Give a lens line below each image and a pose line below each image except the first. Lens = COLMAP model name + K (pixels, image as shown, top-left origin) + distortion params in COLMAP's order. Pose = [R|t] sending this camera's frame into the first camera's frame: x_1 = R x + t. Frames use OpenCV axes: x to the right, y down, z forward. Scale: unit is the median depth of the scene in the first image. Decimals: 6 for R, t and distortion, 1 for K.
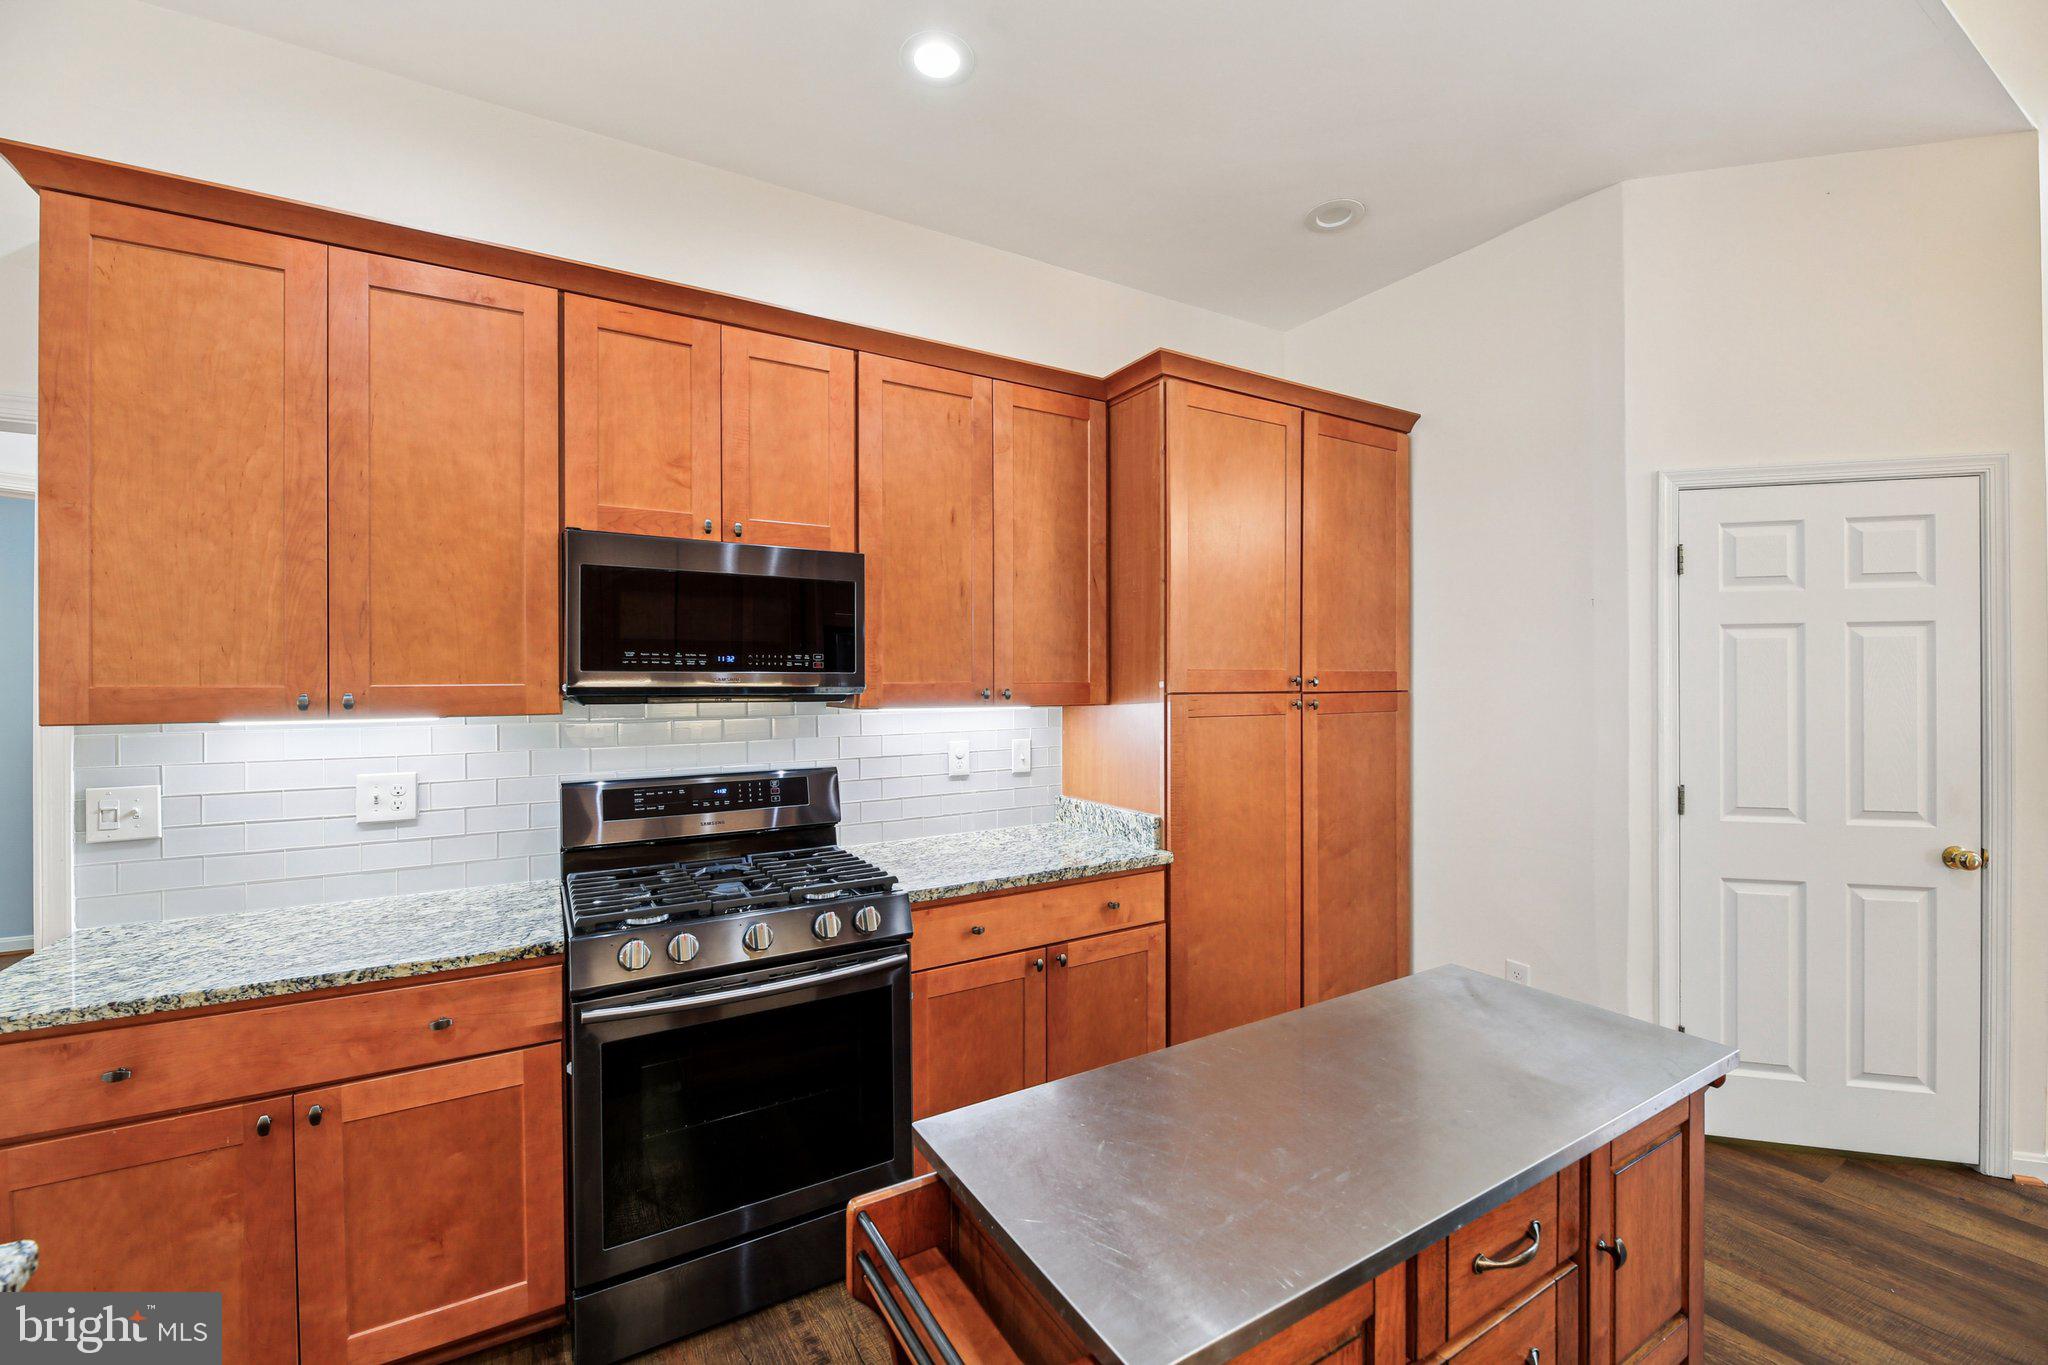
lens RADIAL K [[845.8, 0, 1018.1], [0, 845.8, 678.6], [0, 0, 1]] dist [0.002280, -0.001084]
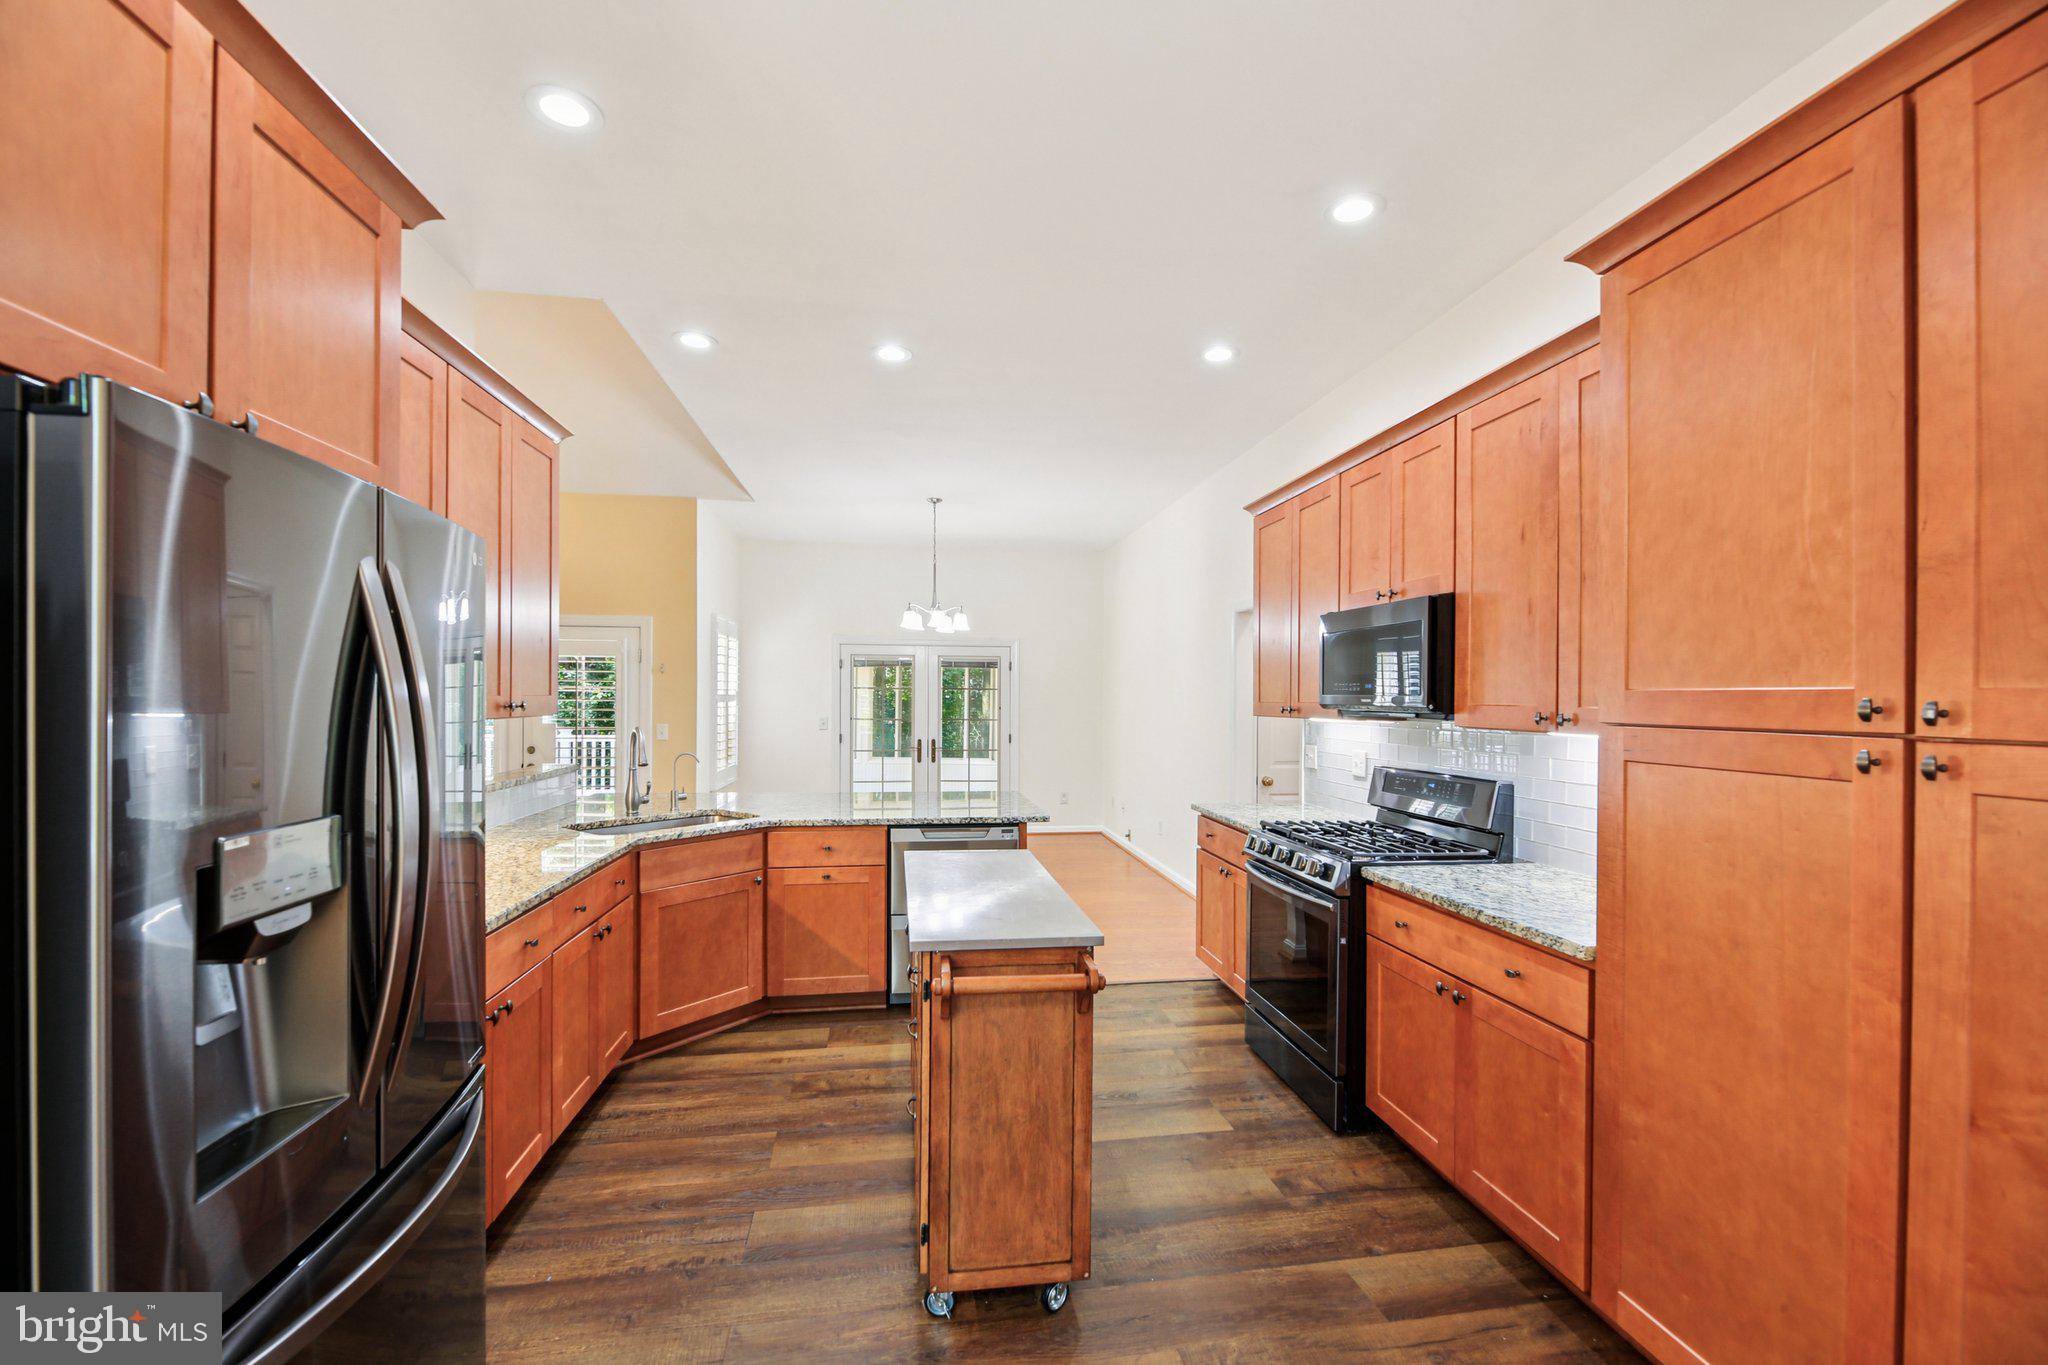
lens RADIAL K [[845.8, 0, 1013.9], [0, 845.8, 695.8], [0, 0, 1]] dist [0.002280, -0.001084]
pose [[-0.388267, -0.002199, -0.921544, 2.319520], [-0.006843, 0.999976, 0.000497, -0.005850], [0.921521, 0.006499, -0.388273, 1.879062]]
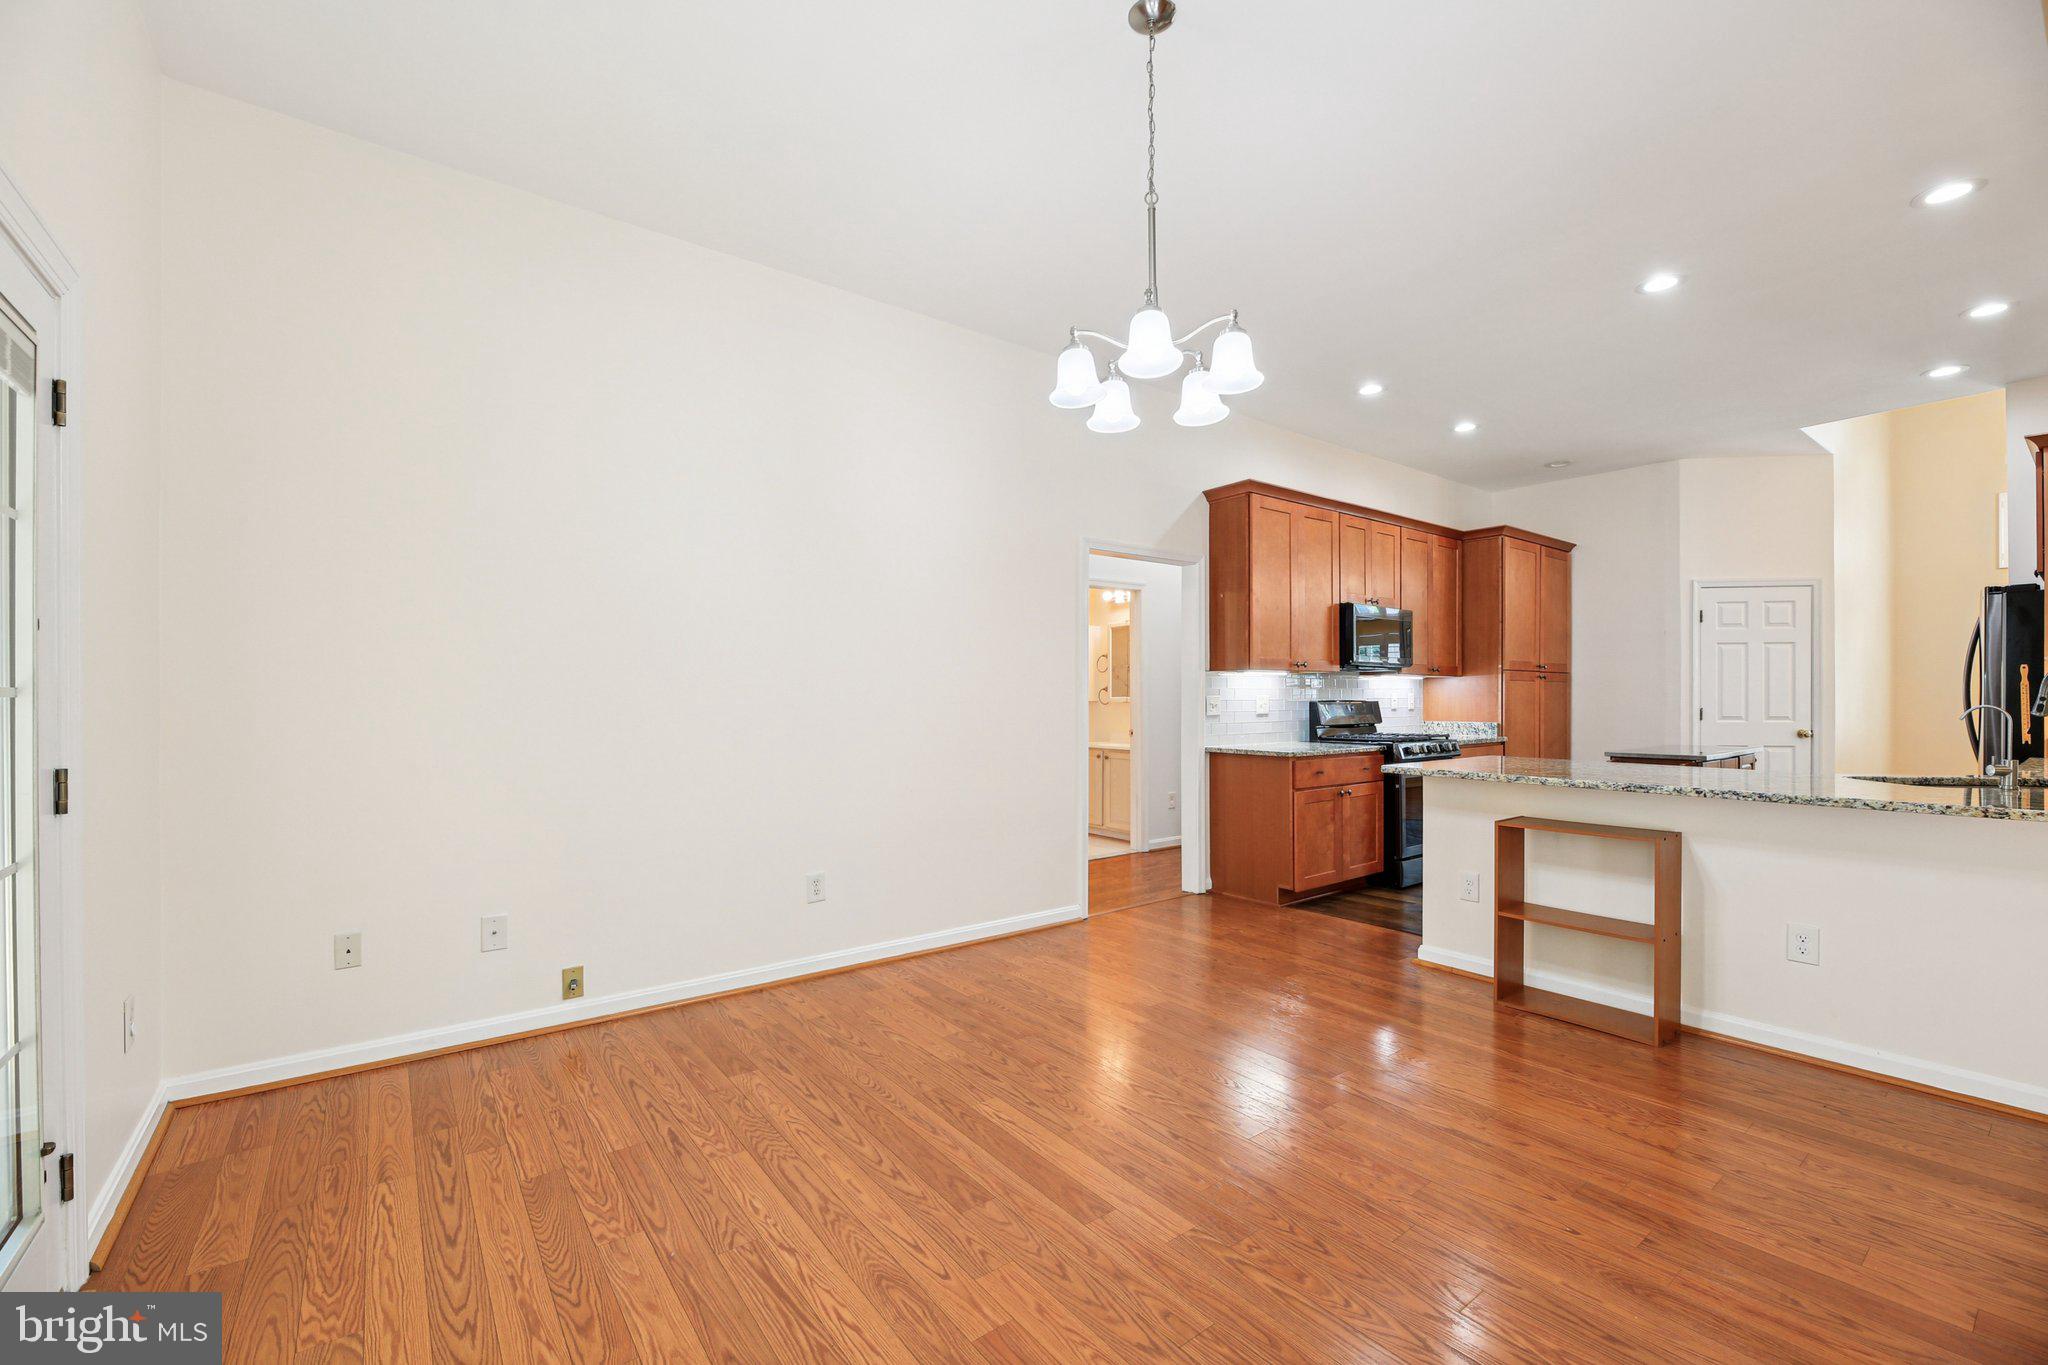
lens RADIAL K [[845.8, 0, 1019.5], [0, 845.8, 691.4], [0, 0, 1]] dist [0.002280, -0.001084]
pose [[0.993136, 0.002934, 0.116929, -1.298856], [-0.002385, 0.999985, -0.004842, 0.084067], [-0.116942, 0.004529, 0.993128, -1.066977]]
